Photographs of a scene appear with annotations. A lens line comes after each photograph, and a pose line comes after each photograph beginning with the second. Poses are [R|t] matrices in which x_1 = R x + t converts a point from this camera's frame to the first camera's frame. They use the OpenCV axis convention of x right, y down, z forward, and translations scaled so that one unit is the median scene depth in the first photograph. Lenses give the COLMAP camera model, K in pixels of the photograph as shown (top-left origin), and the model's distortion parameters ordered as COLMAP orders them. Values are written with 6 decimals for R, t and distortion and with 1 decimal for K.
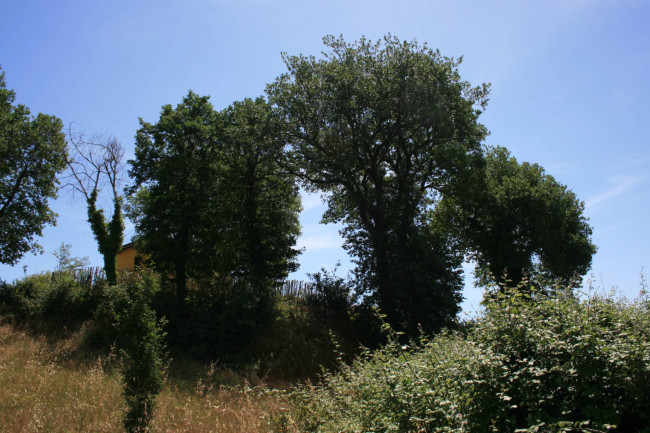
lens RADIAL K [[562.2, 0, 325.0], [0, 562.2, 216.5], [0, 0, 1]] dist [-0.176208, 0.165319]
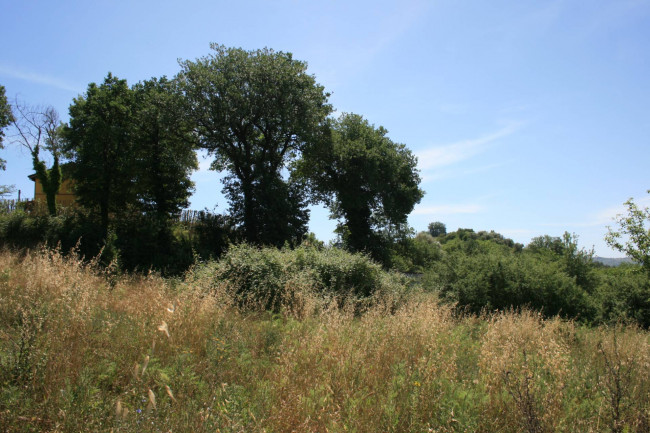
lens RADIAL K [[618.0, 0, 325.0], [0, 618.0, 216.5], [0, 0, 1]] dist [-0.074368, -0.005950]
pose [[0.990559, 0.026697, 0.134463, 0.082719], [-0.047519, 0.986909, 0.154117, -0.136936], [-0.128589, -0.159051, 0.978860, -0.567448]]
